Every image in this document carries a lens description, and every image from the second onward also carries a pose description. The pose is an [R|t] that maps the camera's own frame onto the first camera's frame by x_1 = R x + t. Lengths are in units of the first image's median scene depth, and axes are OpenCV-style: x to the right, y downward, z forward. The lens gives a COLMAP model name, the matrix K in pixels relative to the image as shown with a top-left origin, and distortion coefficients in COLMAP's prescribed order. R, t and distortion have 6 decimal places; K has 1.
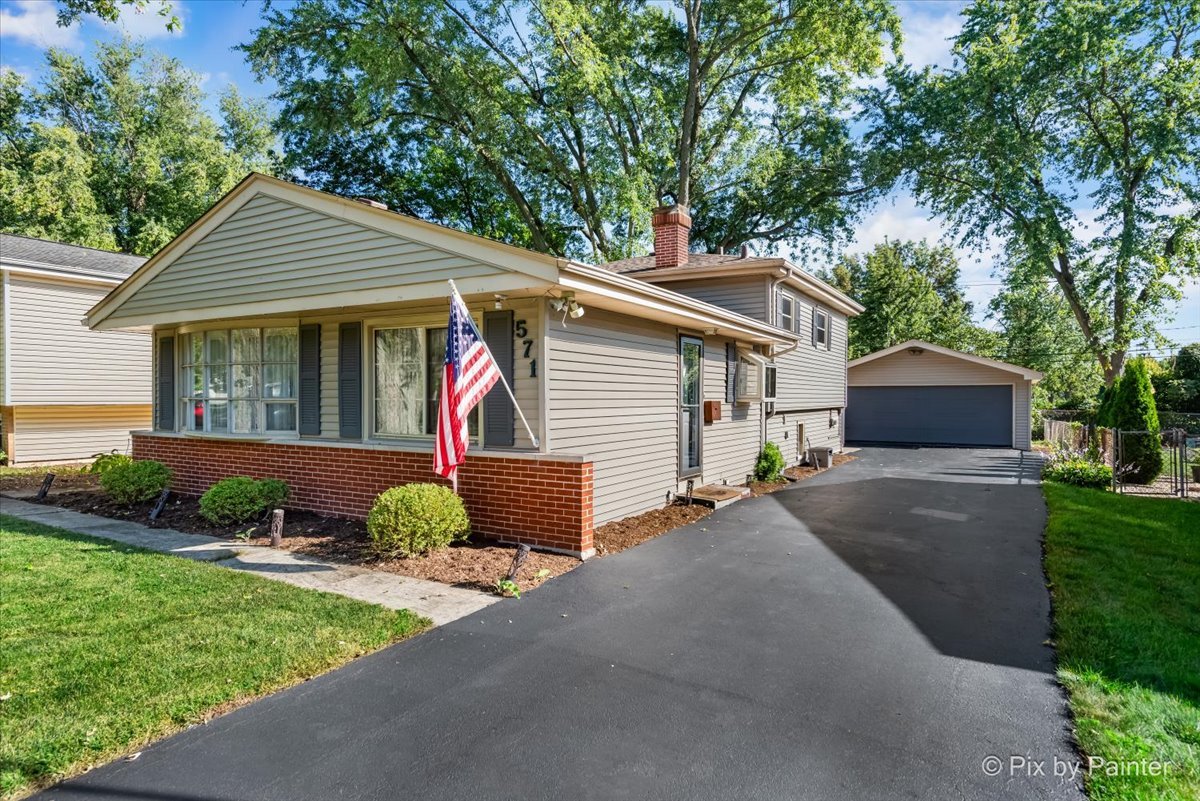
lens RADIAL K [[680.2, 0, 601.5], [0, 680.2, 405.3], [0, 0, 1]] dist [0.019133, 0.002607]
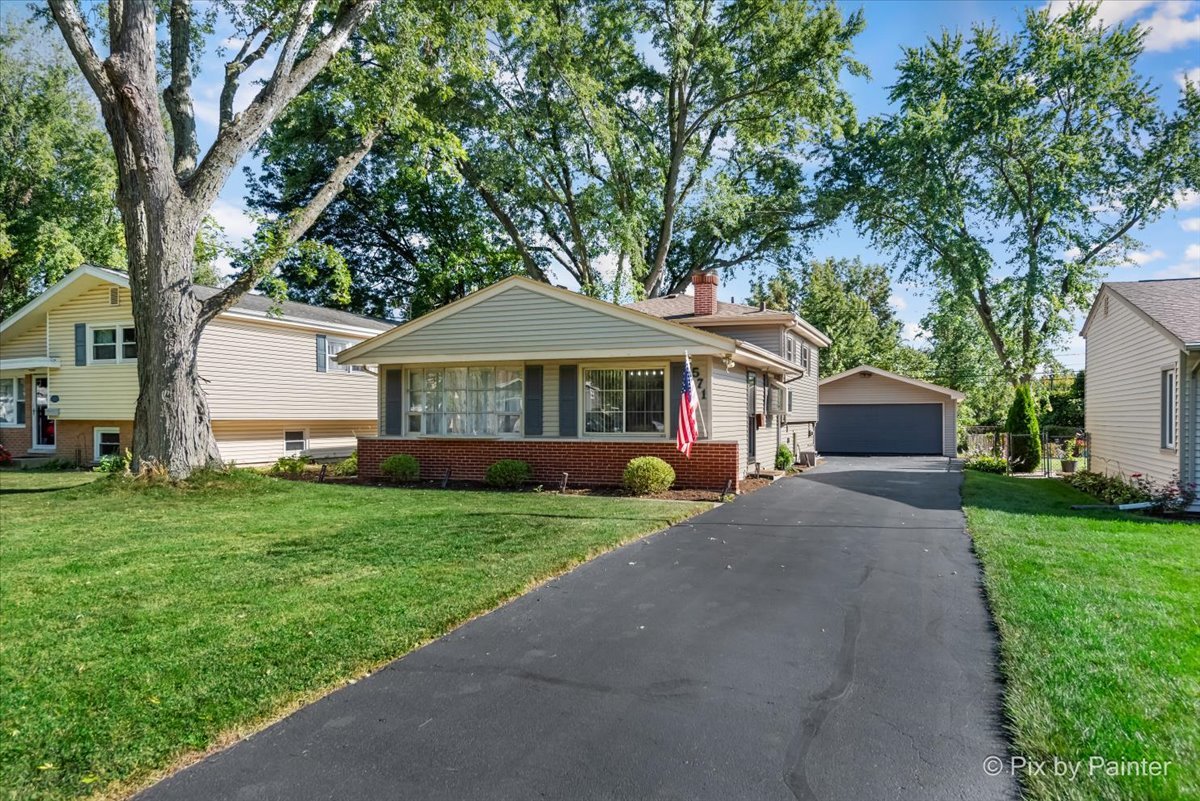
lens RADIAL K [[825.8, 0, 595.5], [0, 825.8, 426.6], [0, 0, 1]] dist [0.031295, -0.004770]
pose [[0.989166, -0.004438, 0.146733, -0.178226], [0.004771, 0.999987, -0.001916, 0.009030], [-0.146723, 0.002595, 0.989174, -0.289626]]
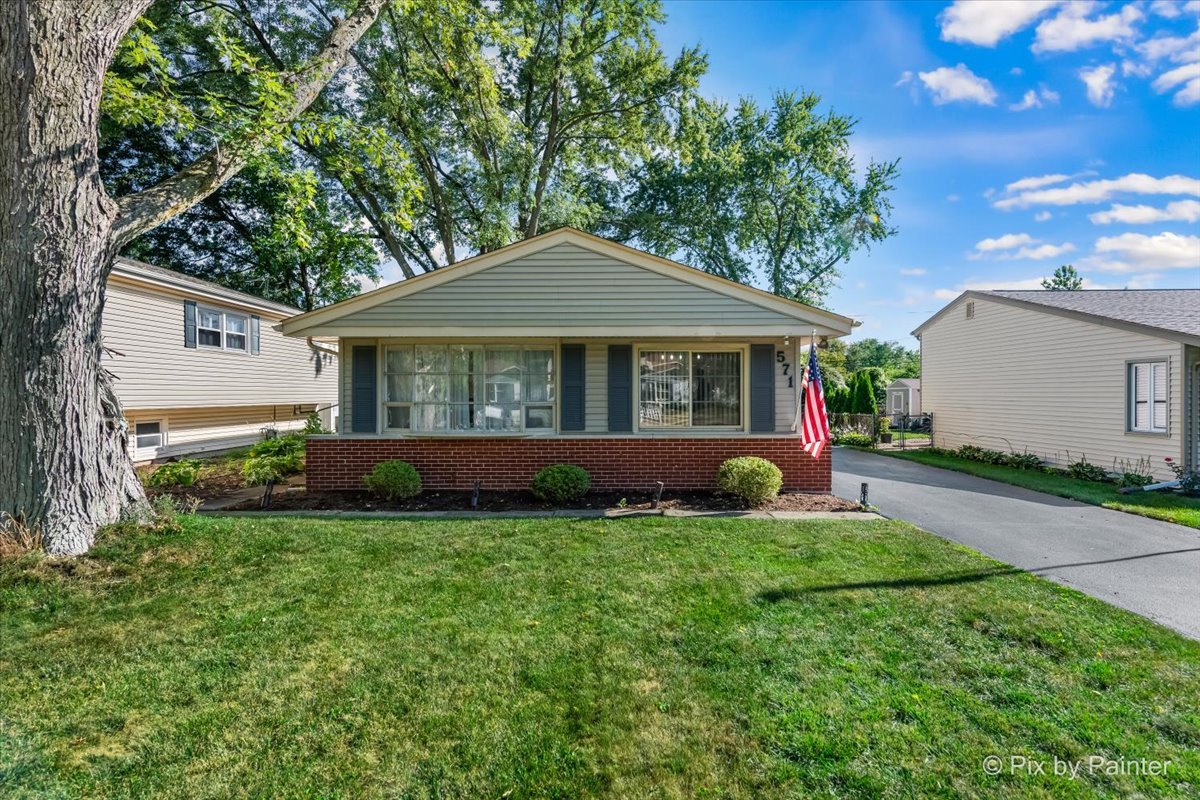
lens RADIAL K [[620.9, 0, 602.3], [0, 620.9, 398.1], [0, 0, 1]] dist [0.015617, -0.001518]
pose [[0.860031, -0.008544, 0.510171, -0.306110], [0.011482, 0.999931, -0.002609, -0.004105], [-0.510113, 0.008102, 0.860069, -0.009153]]
